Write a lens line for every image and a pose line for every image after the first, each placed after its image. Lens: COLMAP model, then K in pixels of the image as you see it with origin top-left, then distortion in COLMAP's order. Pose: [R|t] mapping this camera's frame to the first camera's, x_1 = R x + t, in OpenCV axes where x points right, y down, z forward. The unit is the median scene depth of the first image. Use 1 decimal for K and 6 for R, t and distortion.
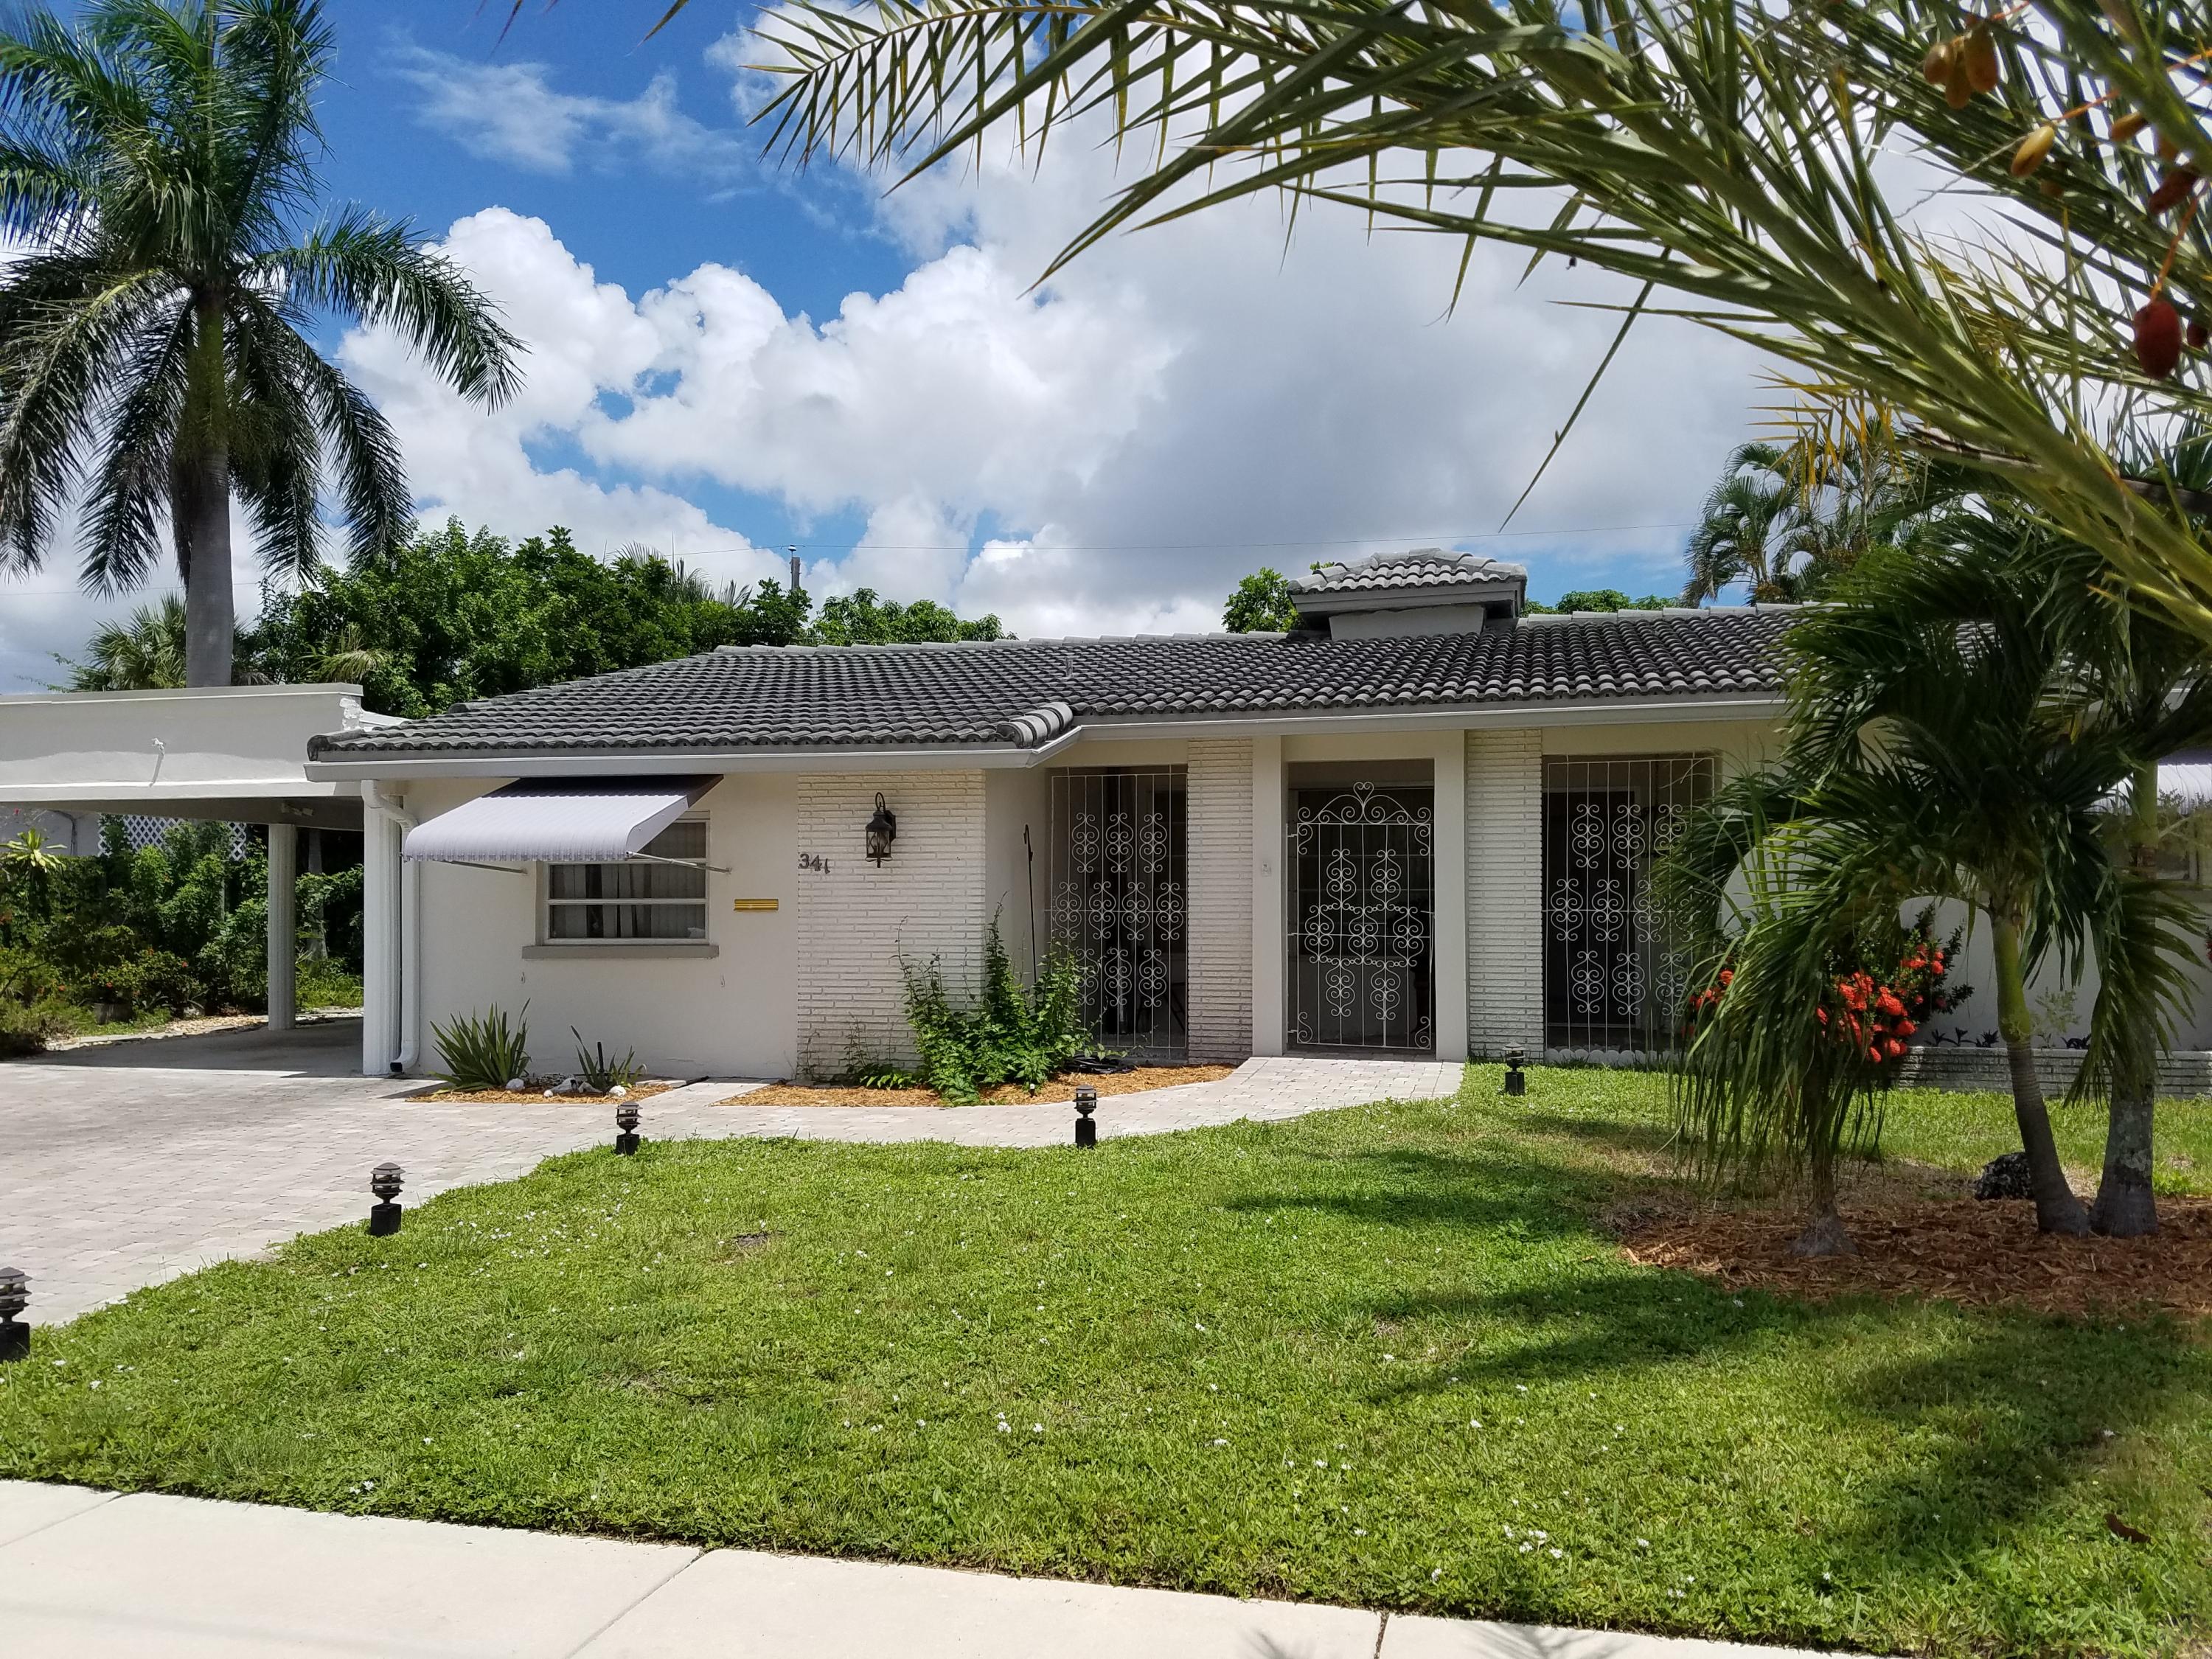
lens RADIAL K [[1748.4, 0, 1072.6], [0, 1748.4, 828.5], [0, 0, 1]] dist [-0.007125, -0.003820]
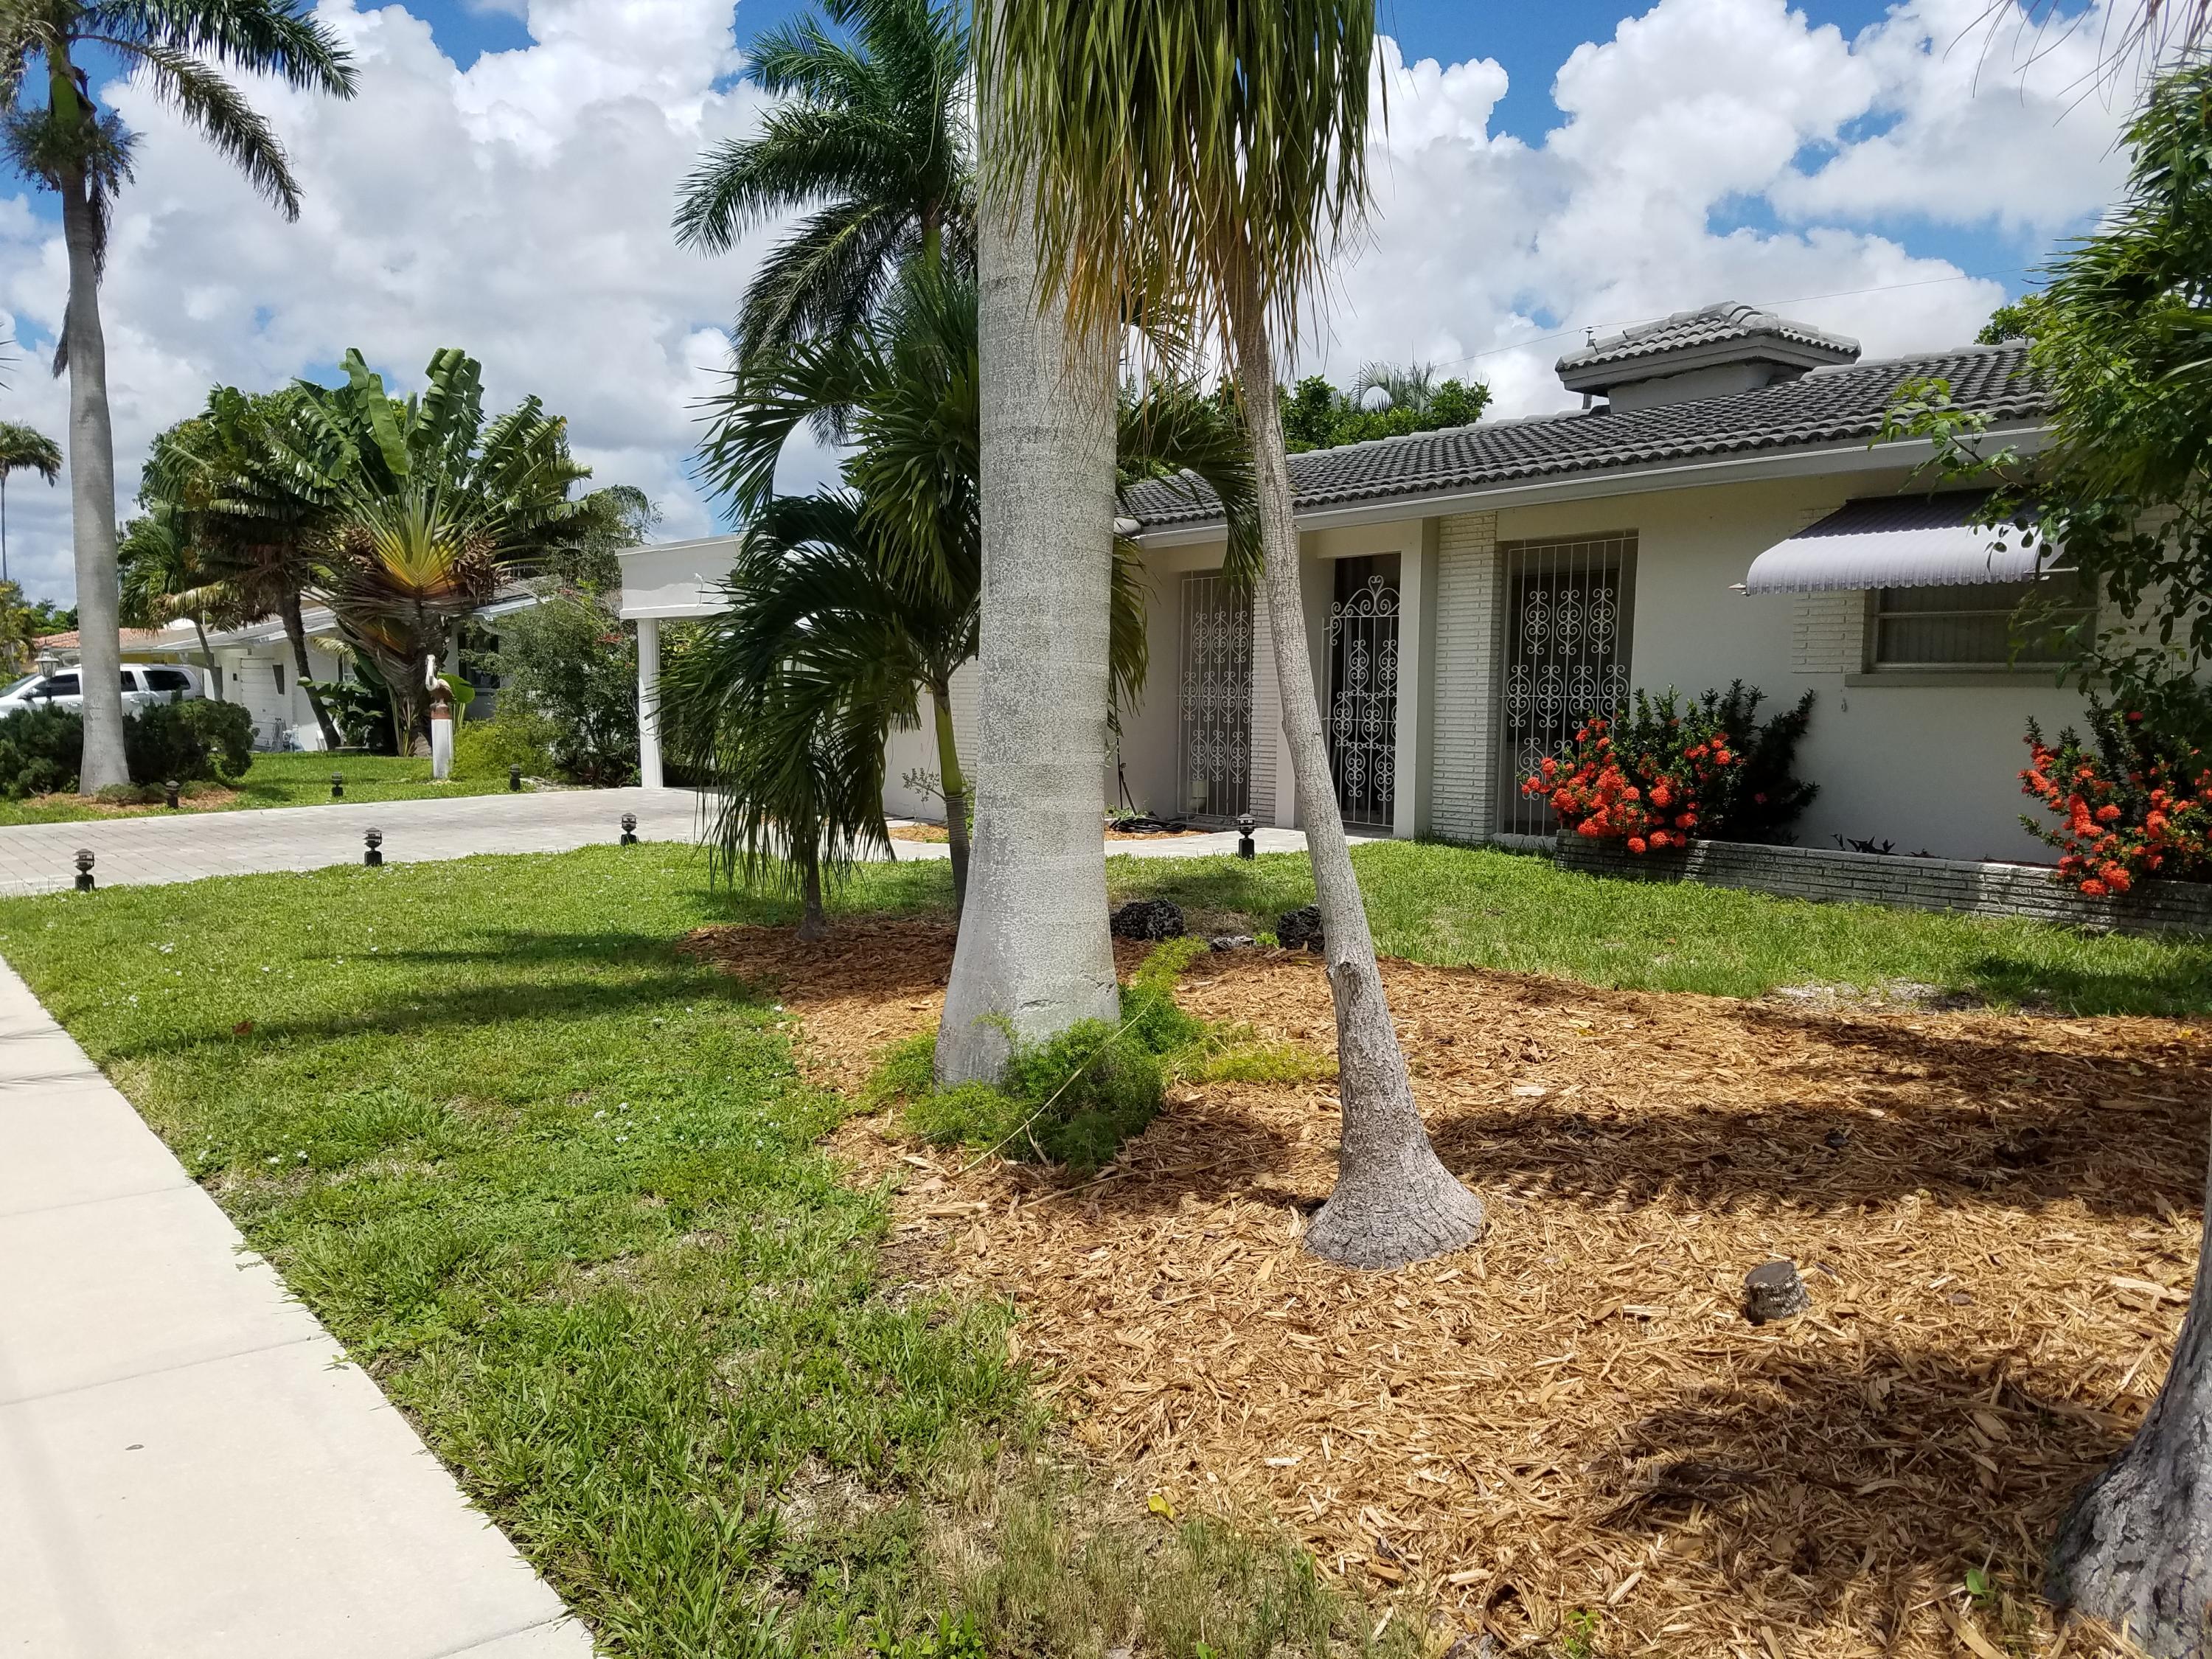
lens RADIAL K [[1685.2, 0, 1109.4], [0, 1685.2, 902.1], [0, 0, 1]] dist [0.136741, -0.266876]
pose [[0.777310, 0.082631, -0.623667, 0.555274], [0.021717, 0.987222, 0.157866, 0.002549], [0.628742, -0.136256, 0.765583, 0.055757]]
